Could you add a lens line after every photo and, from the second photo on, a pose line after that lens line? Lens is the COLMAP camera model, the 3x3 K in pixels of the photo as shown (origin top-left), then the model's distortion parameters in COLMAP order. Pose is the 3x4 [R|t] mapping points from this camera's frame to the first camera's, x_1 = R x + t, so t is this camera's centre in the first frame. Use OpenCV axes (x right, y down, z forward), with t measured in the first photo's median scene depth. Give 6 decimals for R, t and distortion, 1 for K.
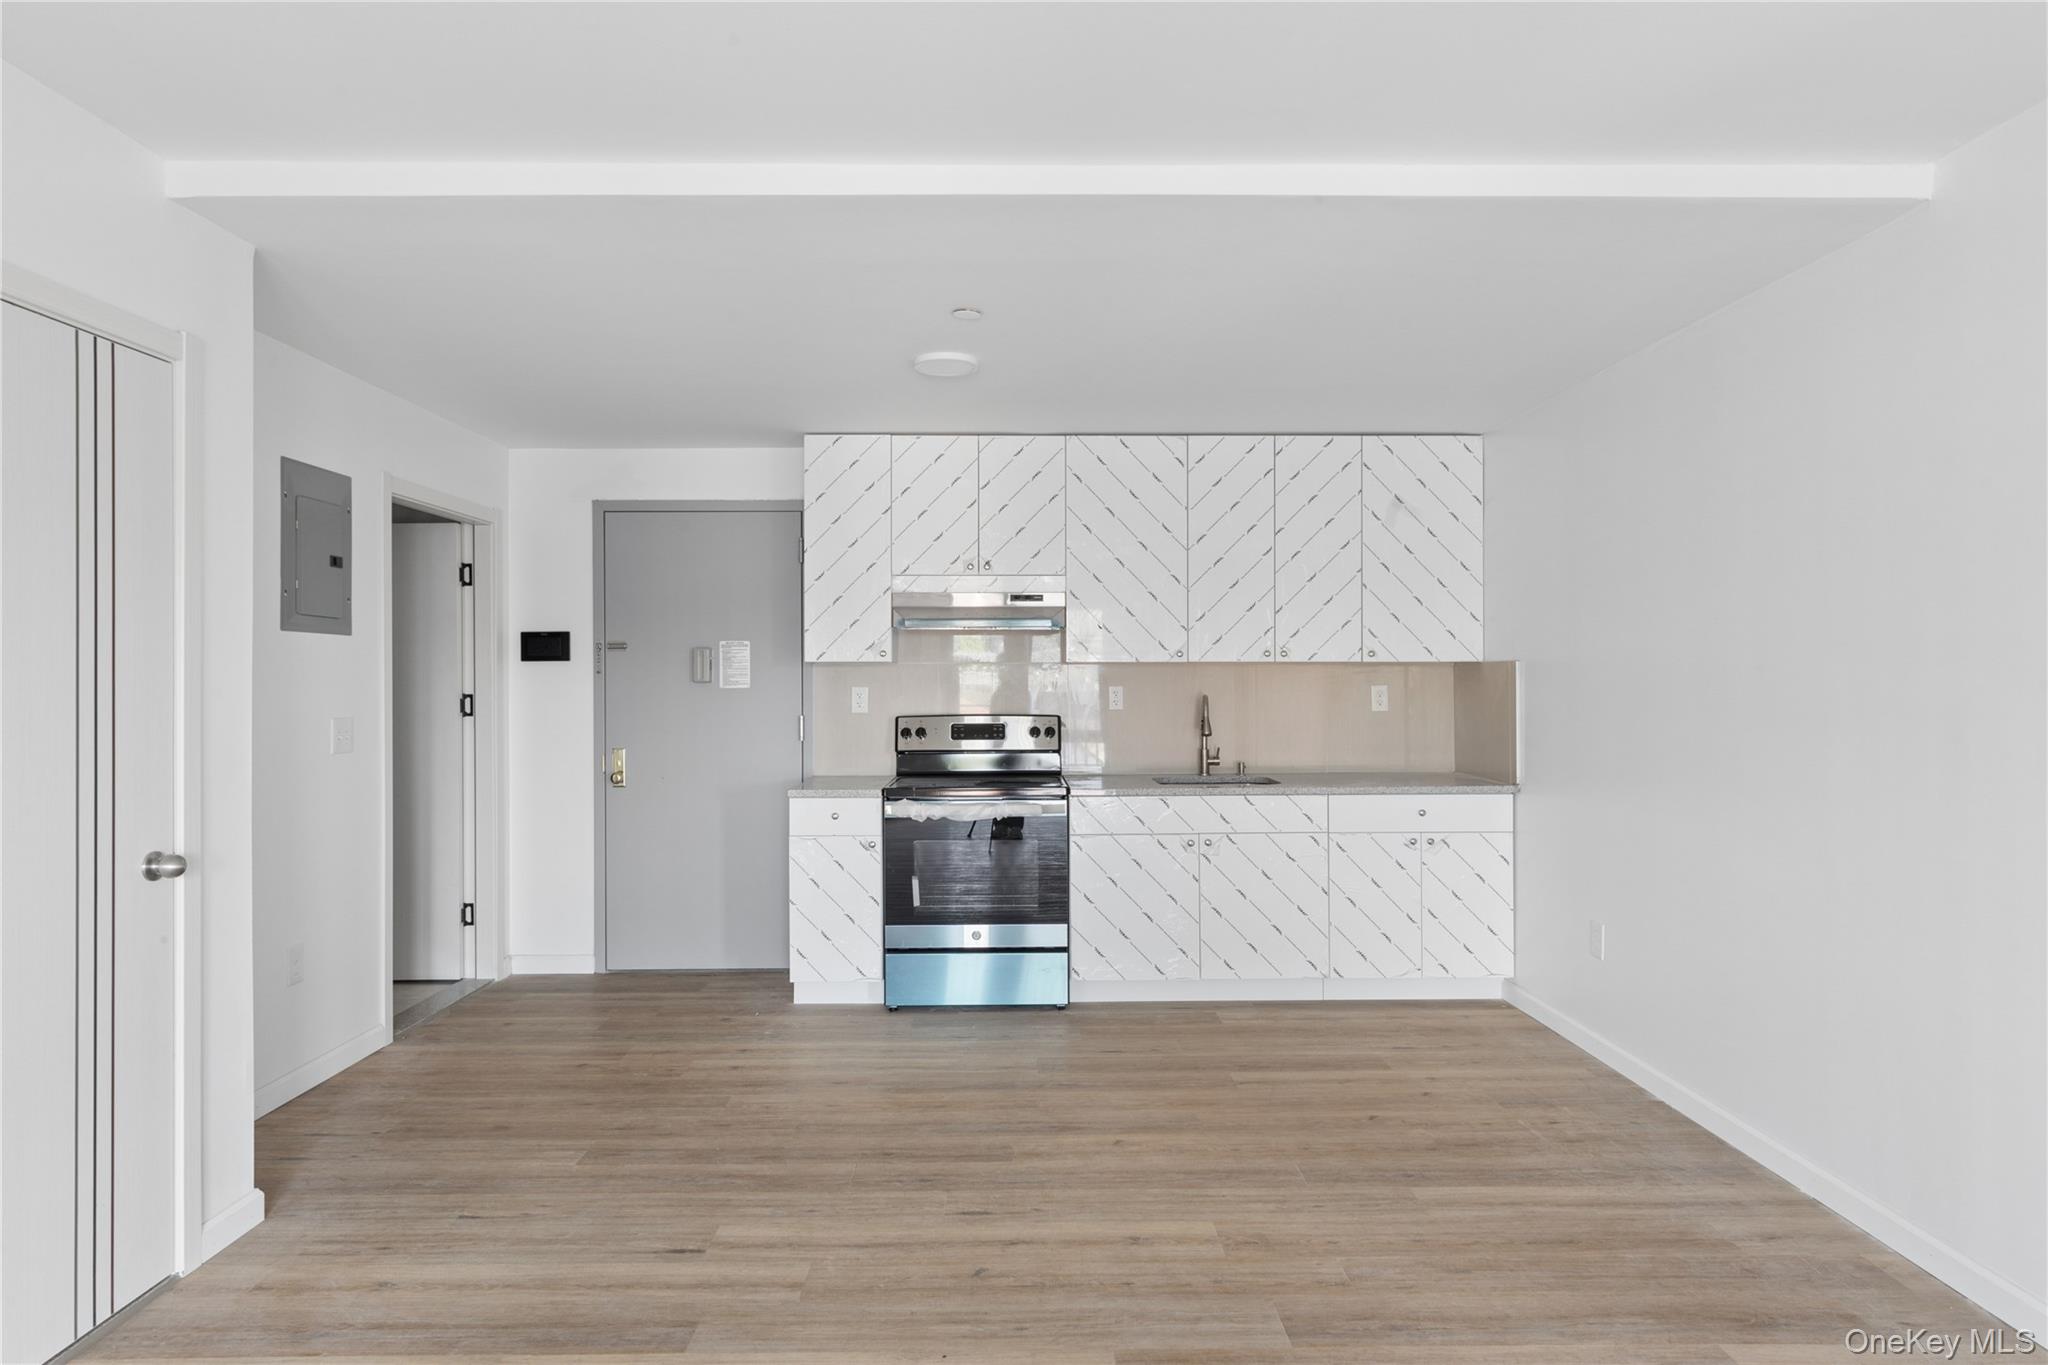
lens RADIAL K [[1162.0, 0, 1011.1], [0, 1162.0, 673.8], [0, 0, 1]] dist [0.010877, -0.003735]
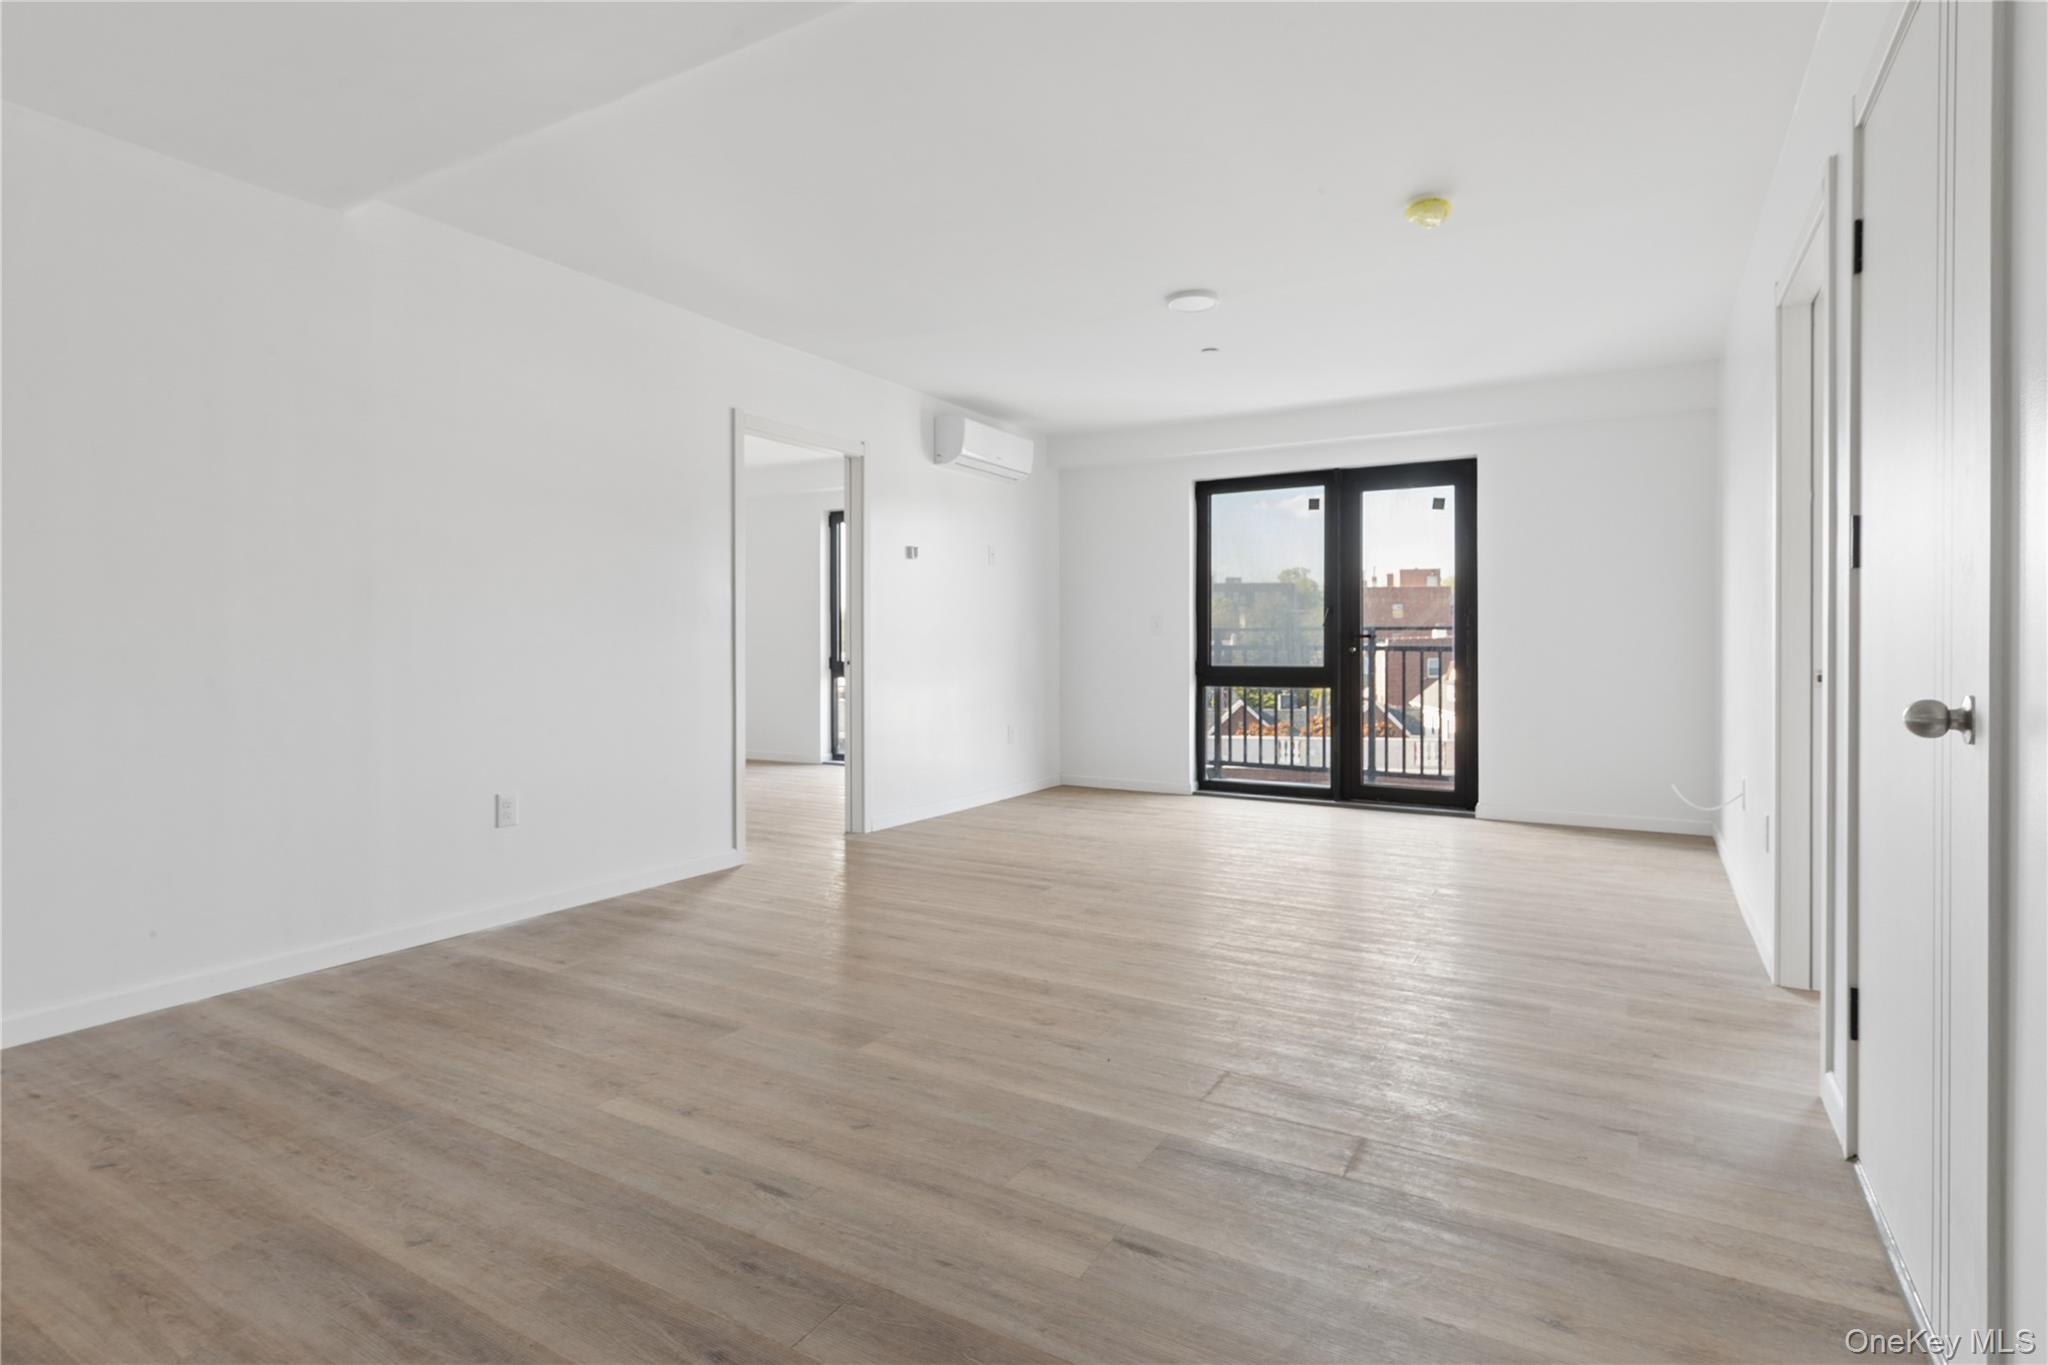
lens RADIAL K [[1023.5, 0, 1015.5], [0, 1023.5, 668.1], [0, 0, 1]] dist [0.000478, -0.001033]
pose [[-0.855567, -0.011936, 0.517554, -0.371834], [-0.000353, 0.999747, 0.022473, 0.079935], [-0.517691, 0.019044, -0.855356, 1.085933]]
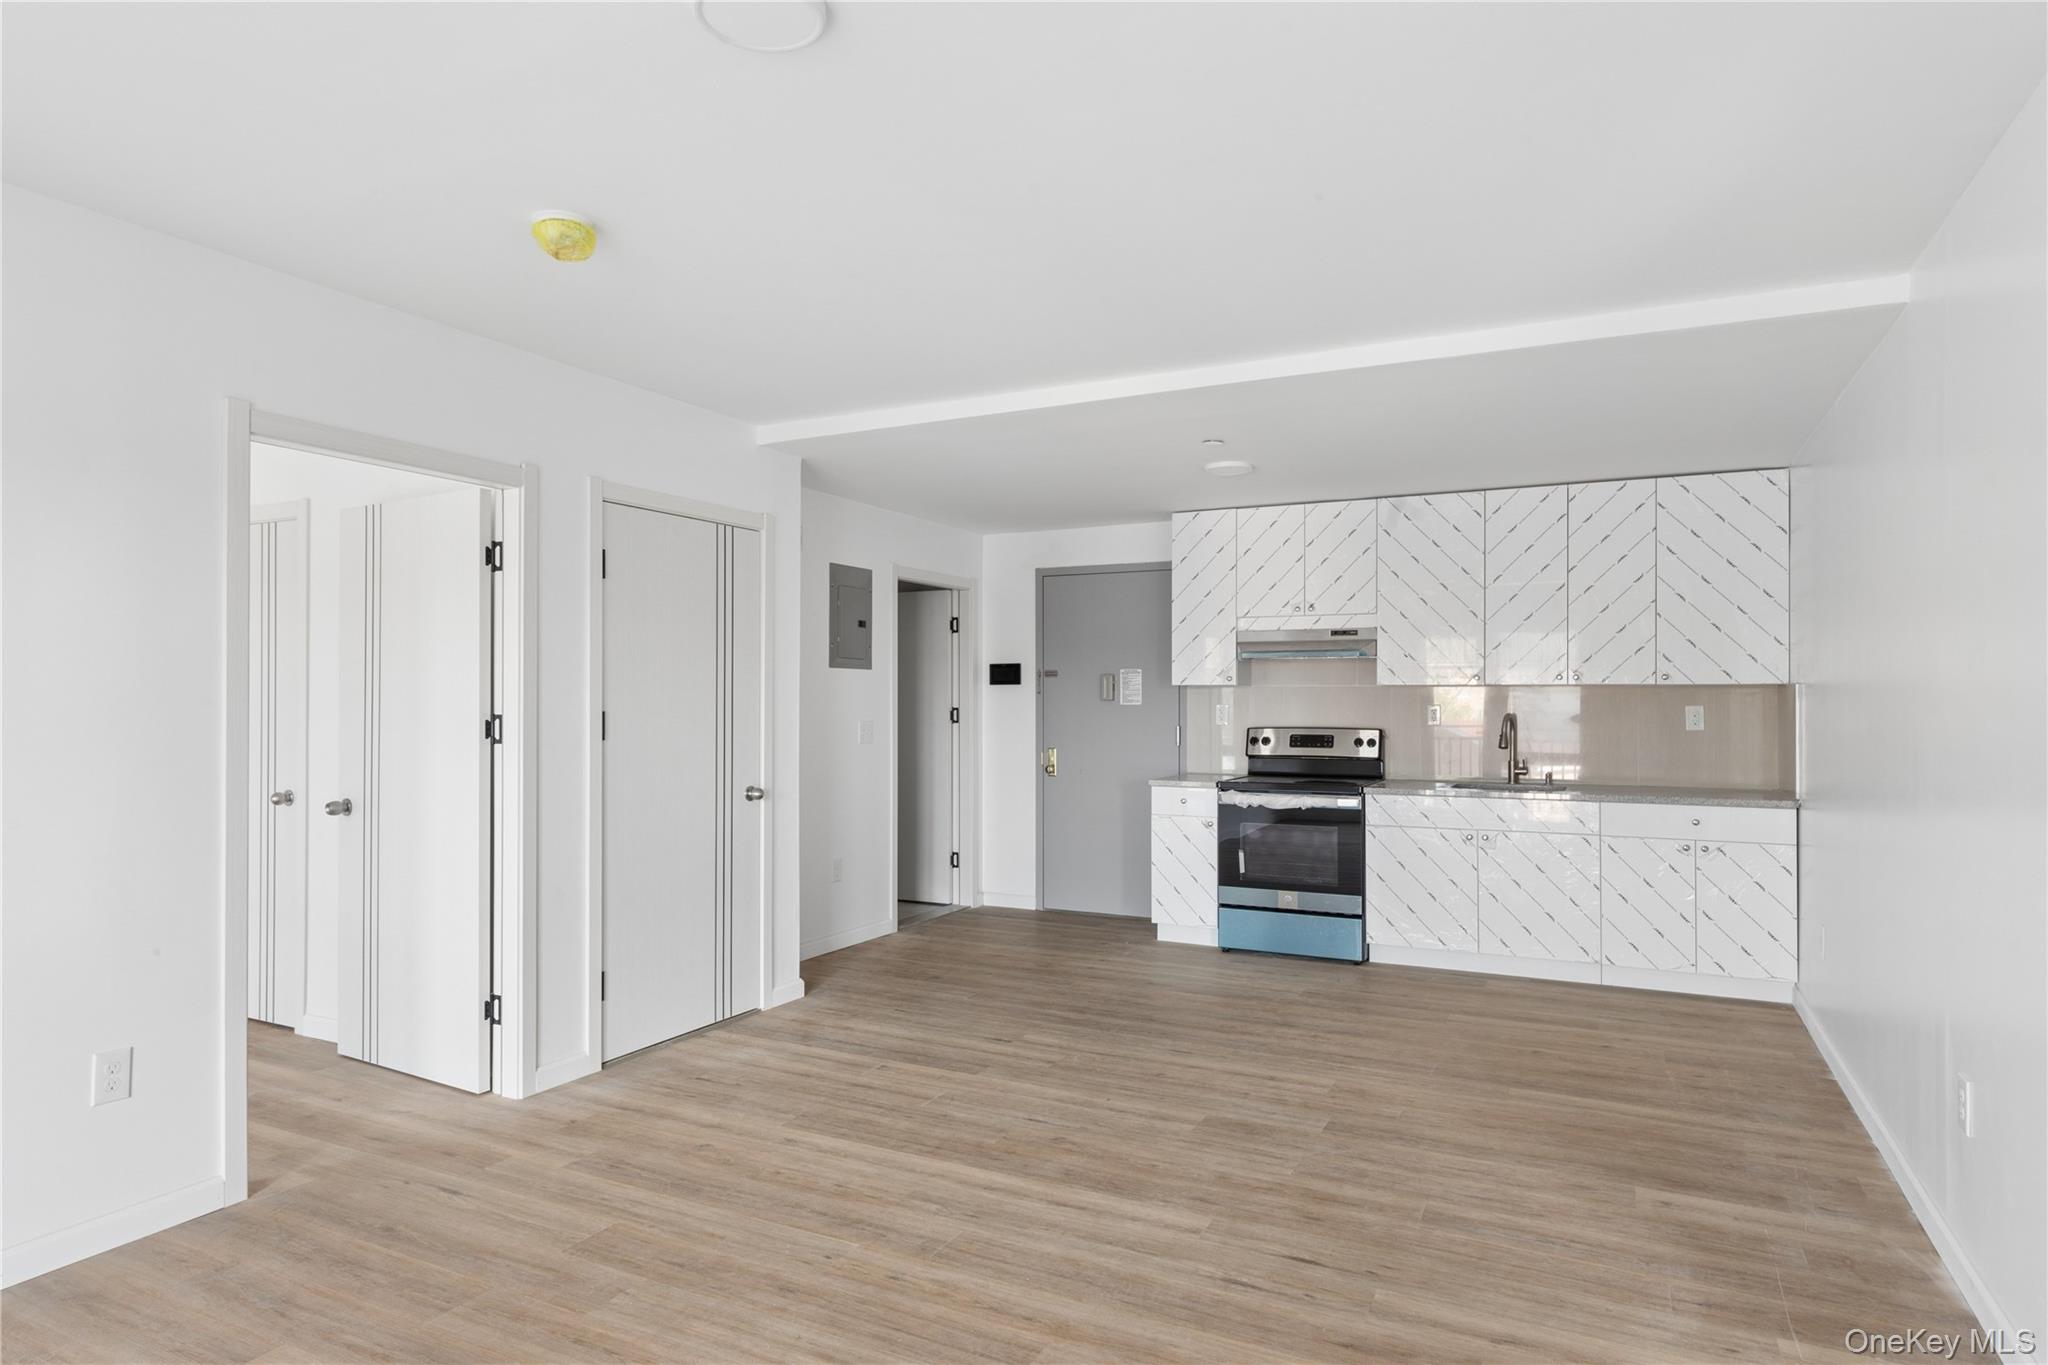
lens RADIAL K [[1162.0, 0, 1014.3], [0, 1162.0, 687.8], [0, 0, 1]] dist [0.010877, -0.003735]
pose [[0.887661, -0.000143, -0.460497, 0.346105], [-0.001663, 0.999992, -0.003517, -0.002704], [0.460494, 0.003888, 0.887654, -0.325091]]
